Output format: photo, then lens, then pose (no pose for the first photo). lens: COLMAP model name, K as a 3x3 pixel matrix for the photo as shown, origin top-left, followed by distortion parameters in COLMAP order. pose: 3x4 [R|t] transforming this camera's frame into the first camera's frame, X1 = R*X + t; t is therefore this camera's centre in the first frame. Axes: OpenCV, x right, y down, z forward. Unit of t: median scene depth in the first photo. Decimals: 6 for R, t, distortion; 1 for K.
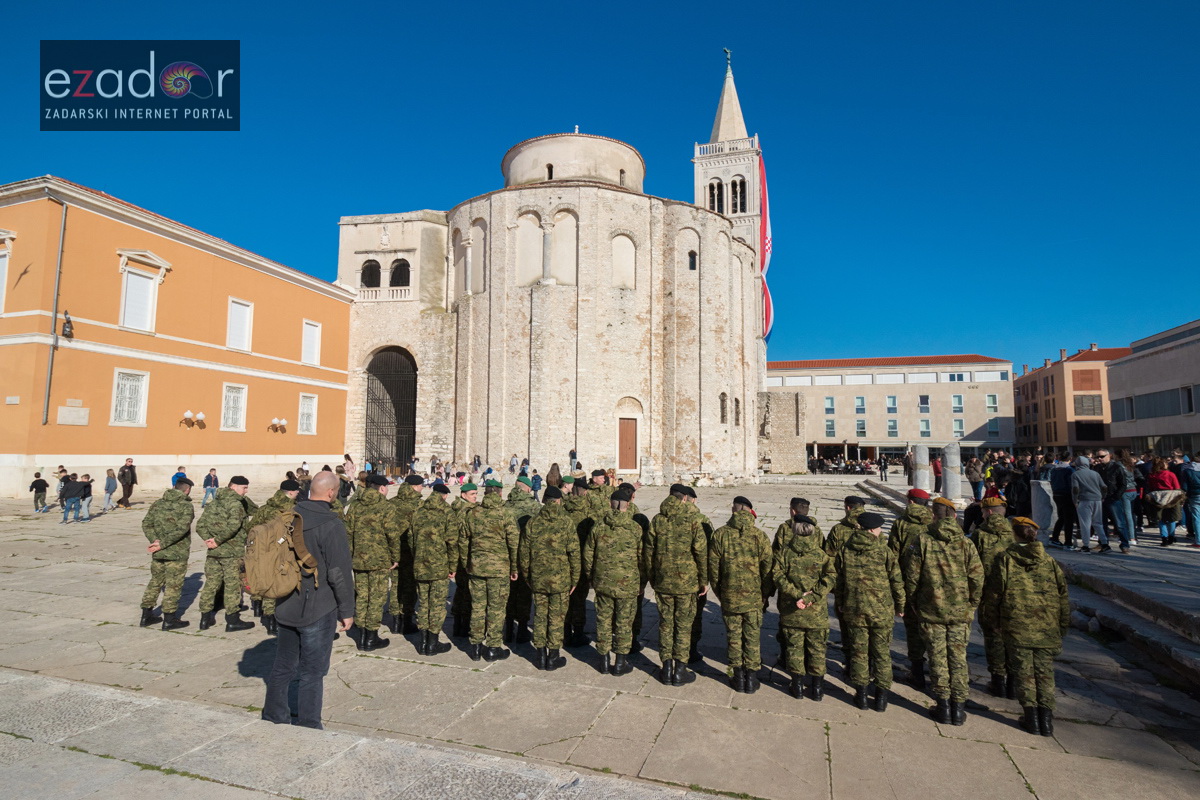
lens RADIAL K [[632.1, 0, 592.8], [0, 632.1, 395.8], [0, 0, 1]] dist [-0.000548, 0.000539]
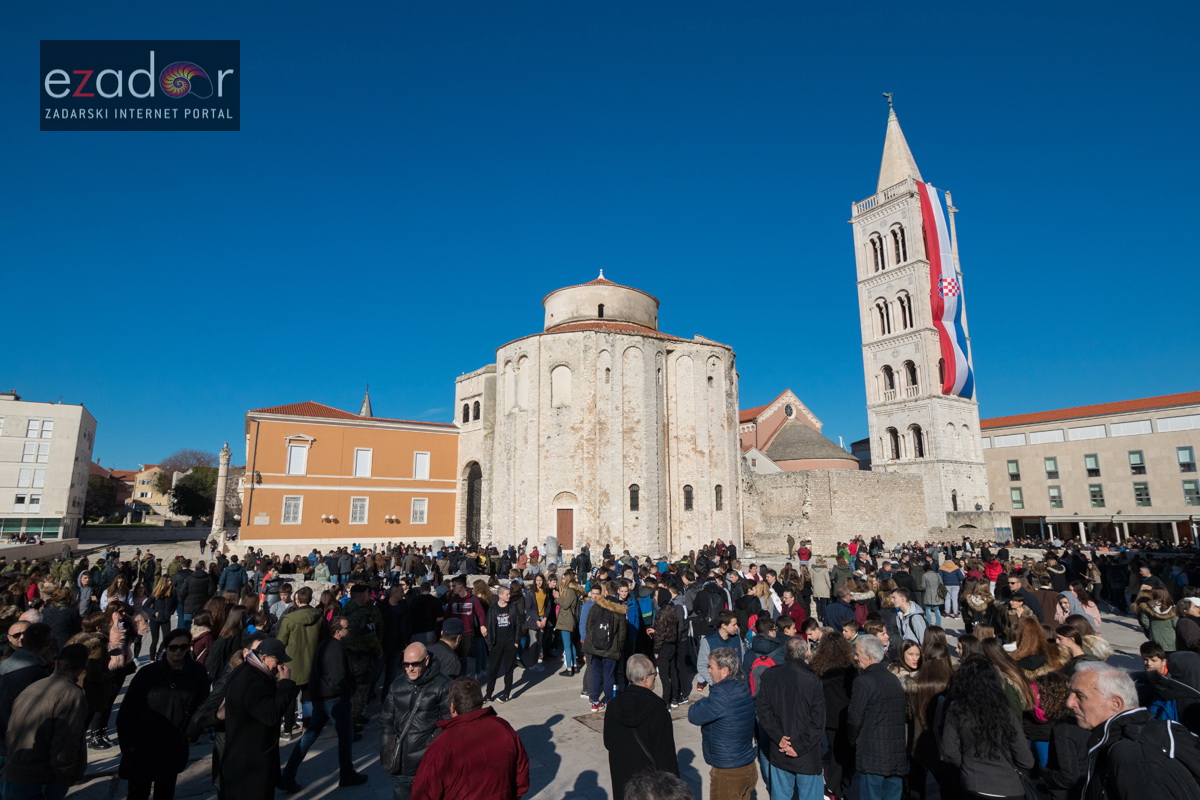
lens RADIAL K [[632.1, 0, 592.8], [0, 632.1, 395.8], [0, 0, 1]] dist [-0.000548, 0.000539]
pose [[0.762048, -0.136762, -0.632913, 0.839066], [0.067659, 0.988908, -0.132222, -0.015925], [0.643976, 0.057937, 0.762849, 0.051068]]
